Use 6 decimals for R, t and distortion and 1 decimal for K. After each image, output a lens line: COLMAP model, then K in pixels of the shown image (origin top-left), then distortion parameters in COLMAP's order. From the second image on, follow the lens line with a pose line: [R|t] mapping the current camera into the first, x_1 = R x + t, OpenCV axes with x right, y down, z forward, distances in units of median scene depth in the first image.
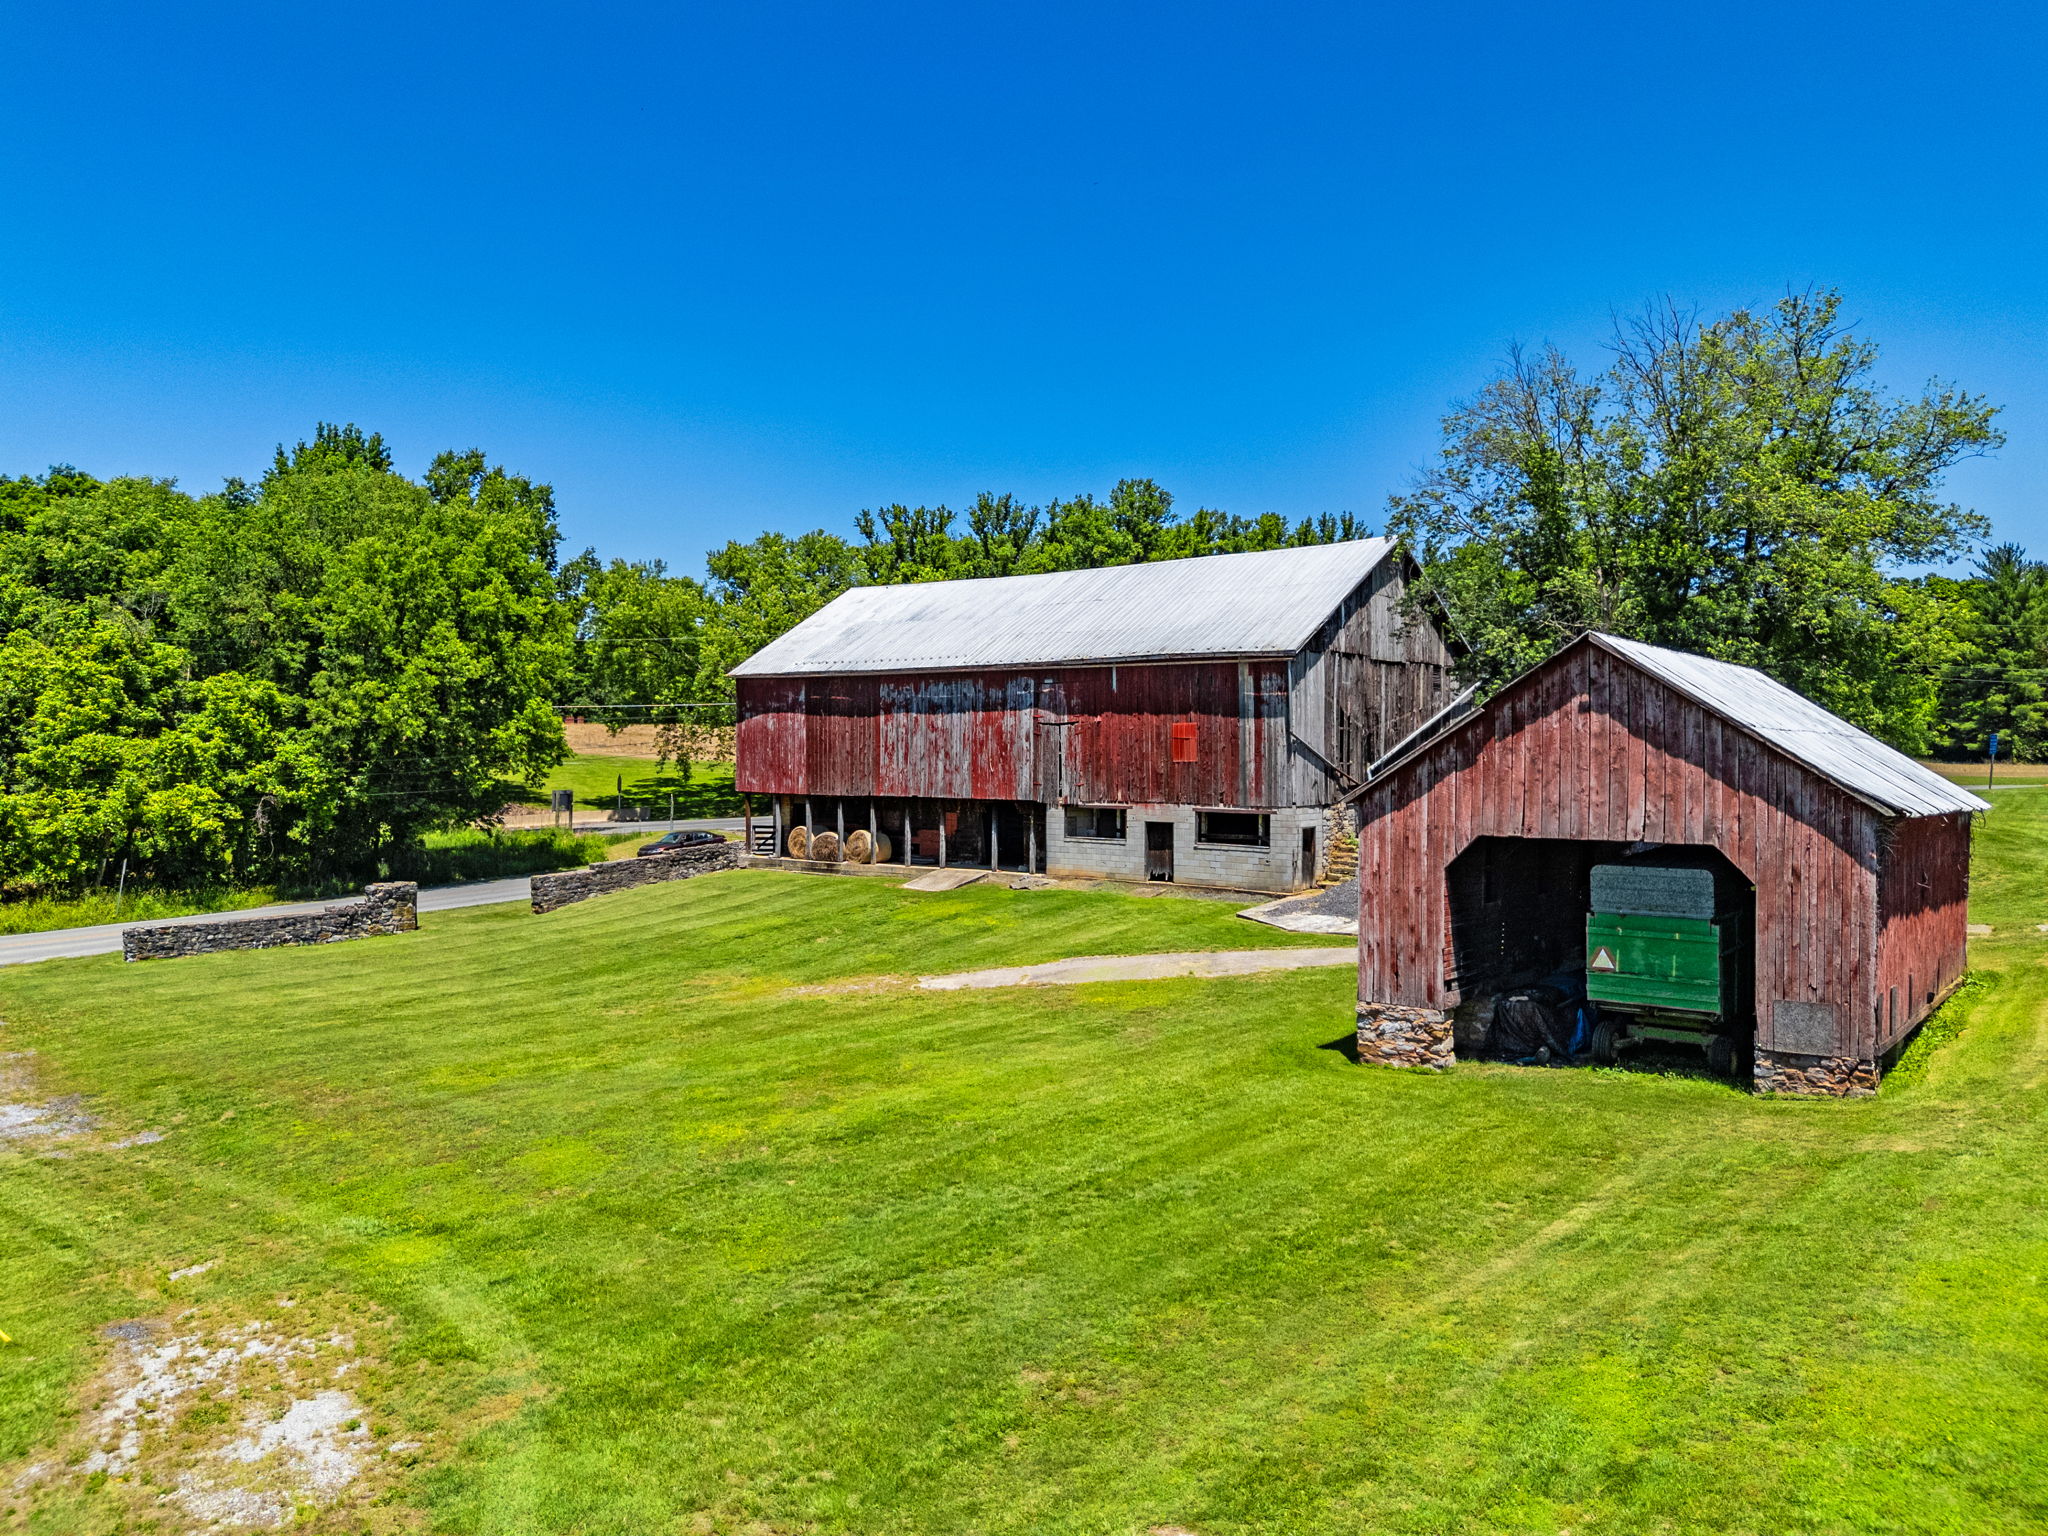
lens RADIAL K [[1507.2, 0, 1024.0], [0, 1507.2, 768.0], [0, 0, 1]] dist [0.071286, -0.079915]
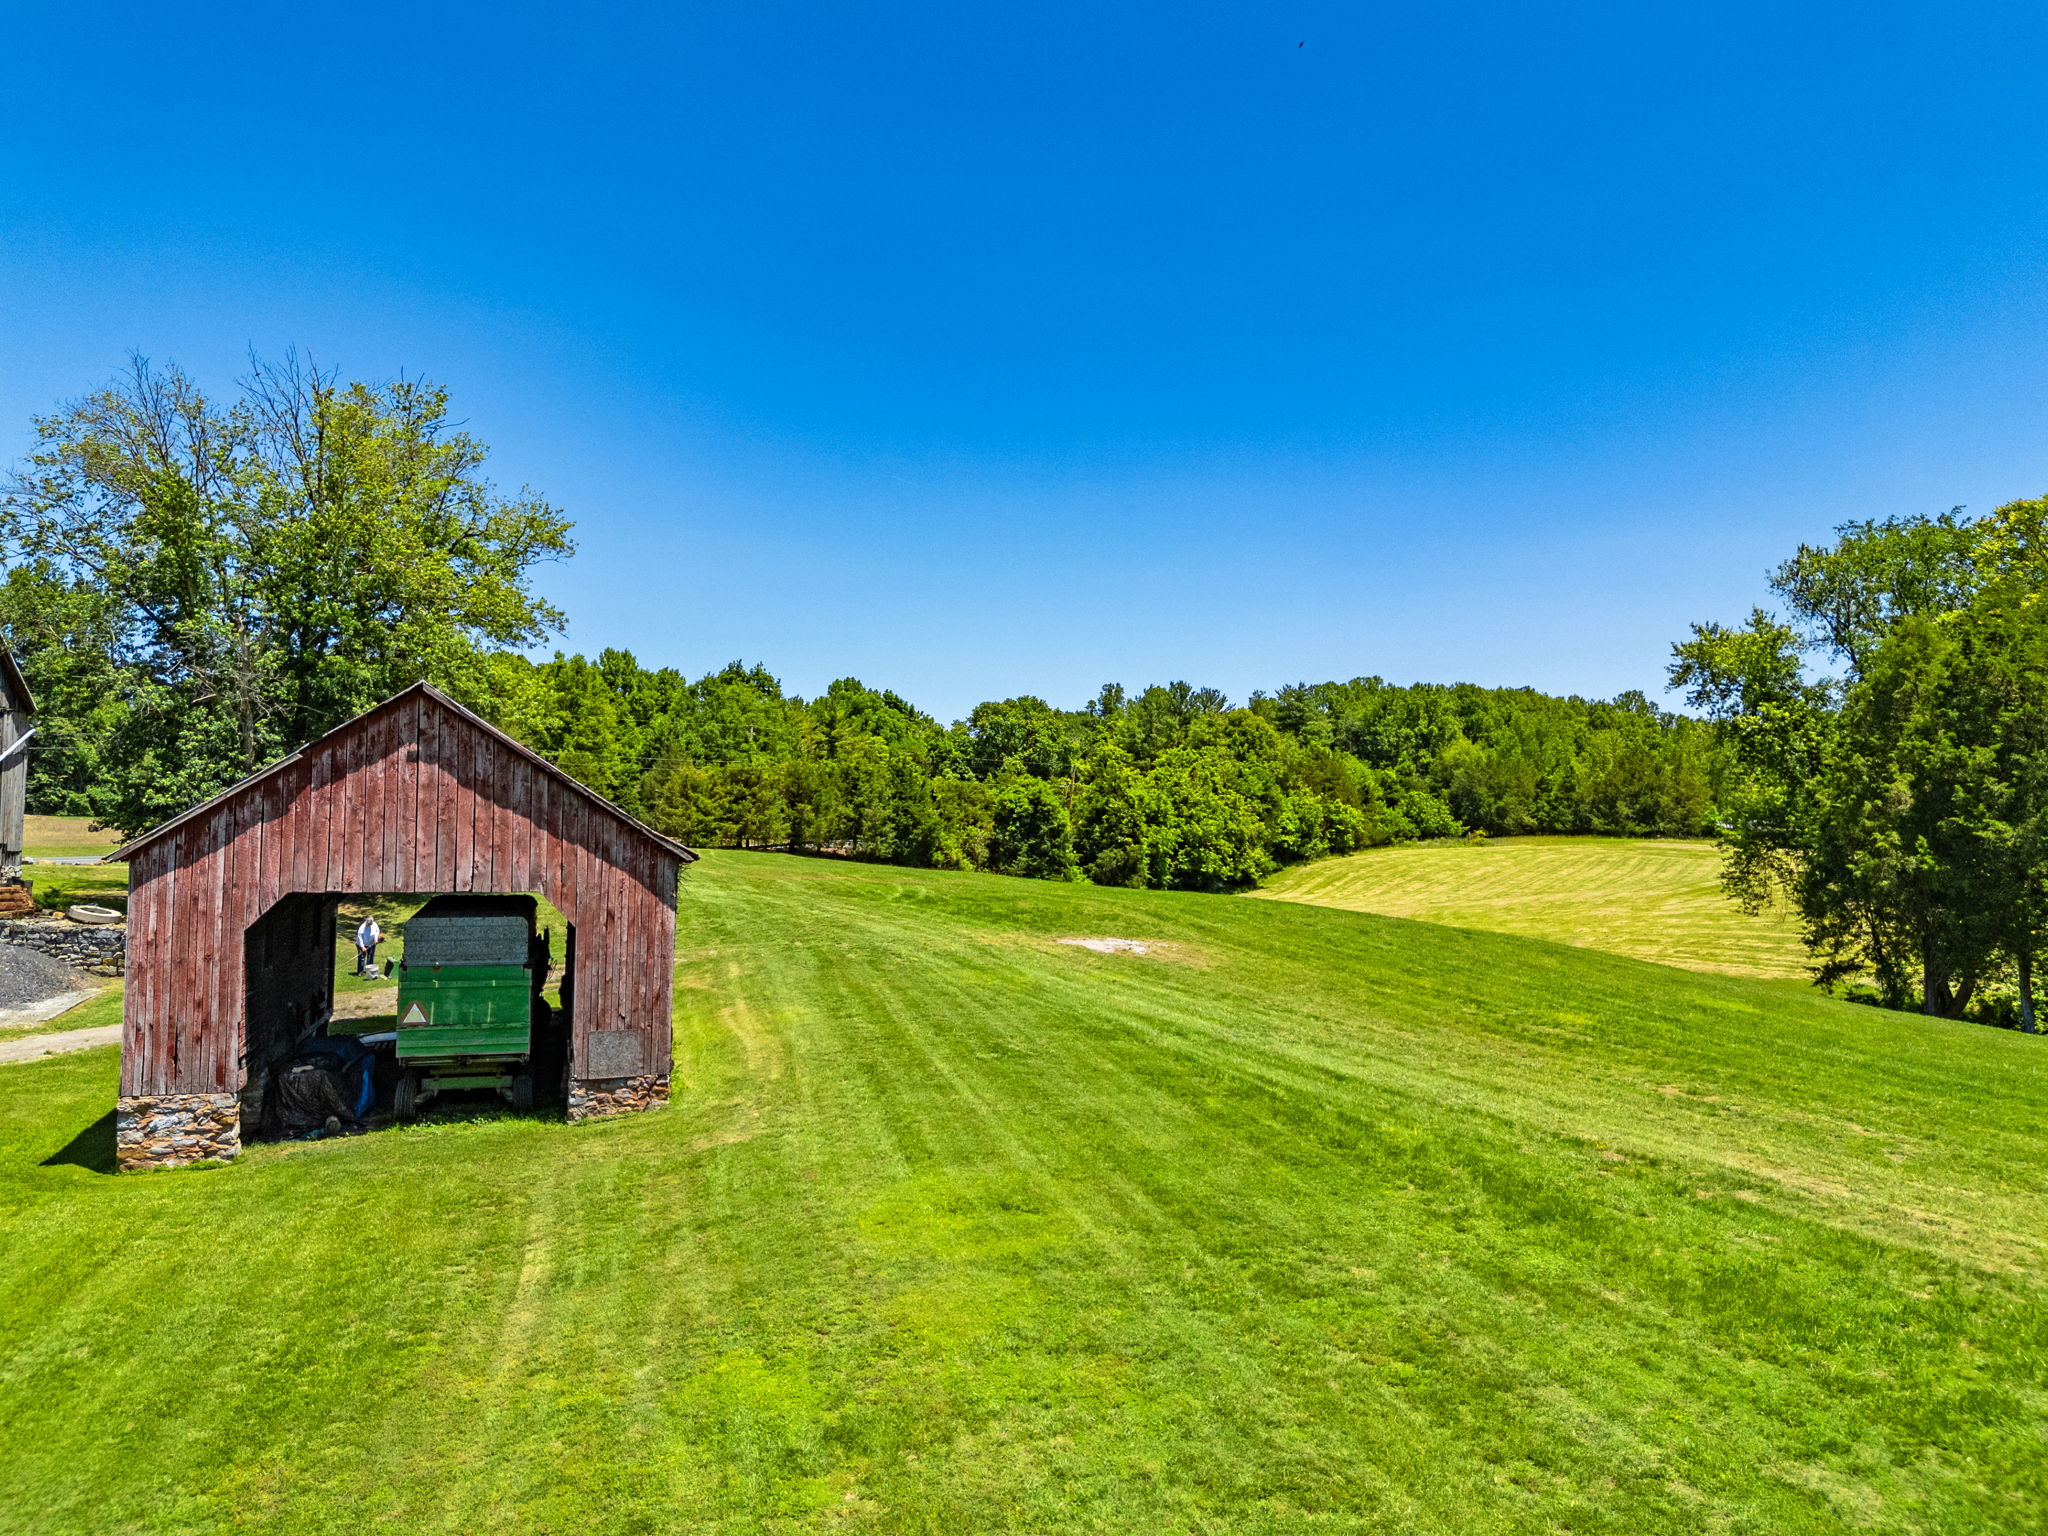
lens RADIAL K [[1507.2, 0, 1024.0], [0, 1507.2, 768.0], [0, 0, 1]] dist [0.071286, -0.079915]
pose [[0.567687, 0.037697, 0.822381, -0.222338], [0.000110, 0.998948, -0.045866, 0.012397], [-0.823245, 0.026128, 0.567085, 0.117374]]
